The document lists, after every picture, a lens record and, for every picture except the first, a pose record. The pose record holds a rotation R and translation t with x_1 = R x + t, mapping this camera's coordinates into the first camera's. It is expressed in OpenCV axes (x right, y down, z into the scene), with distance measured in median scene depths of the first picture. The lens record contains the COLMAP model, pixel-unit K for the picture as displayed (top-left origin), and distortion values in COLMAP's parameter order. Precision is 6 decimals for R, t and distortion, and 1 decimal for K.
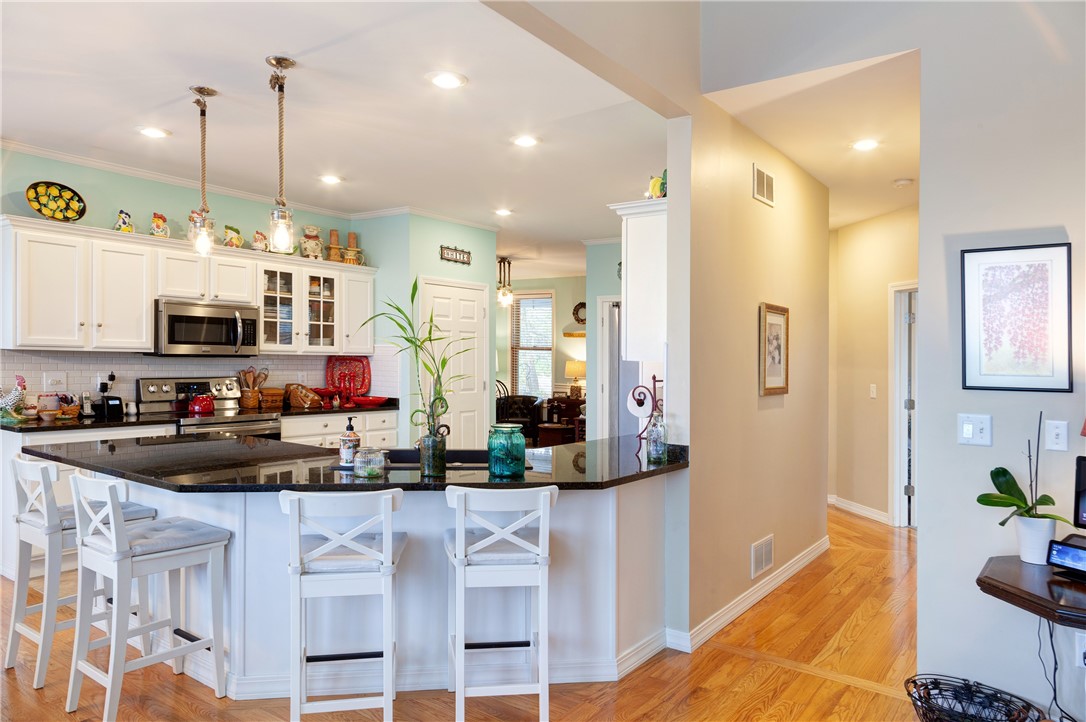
lens RADIAL K [[722.8, 0, 537.7], [0, 722.8, 360.9], [0, 0, 1]] dist [0.007873, -0.002554]
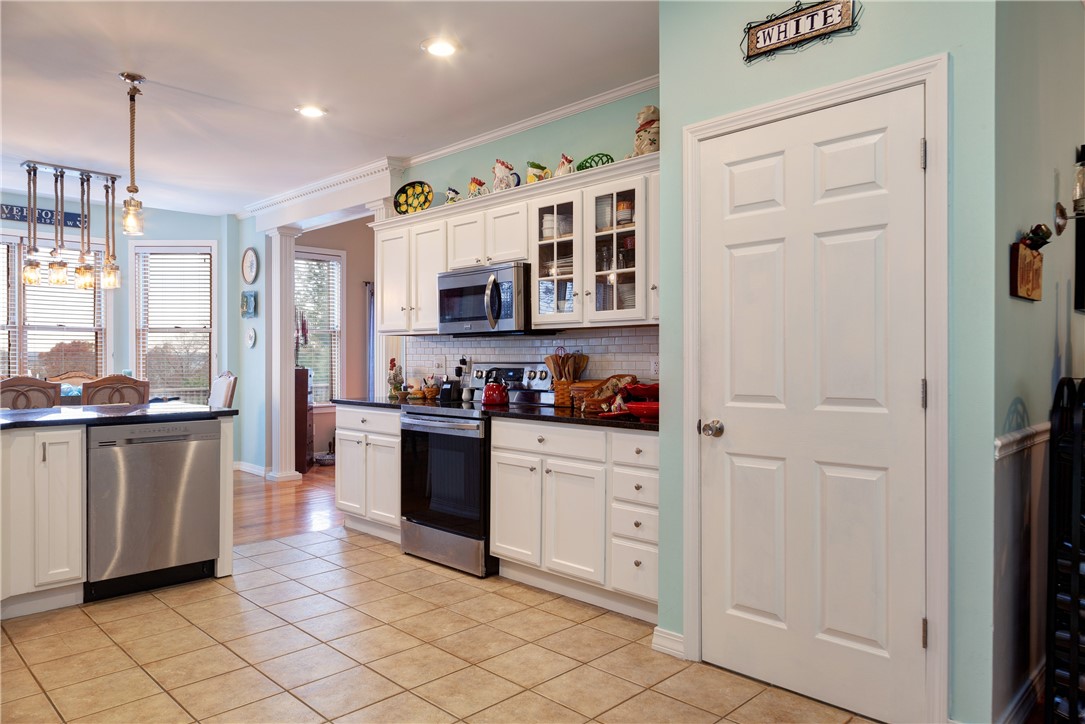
lens RADIAL K [[722.1, 0, 560.5], [0, 722.1, 365.9], [0, 0, 1]] dist [0.007873, -0.002554]
pose [[-0.140777, 0.003113, -0.990036, 0.319697], [0.005741, 0.999981, 0.002328, 0.025116], [0.990025, -0.005356, -0.140792, 1.155970]]
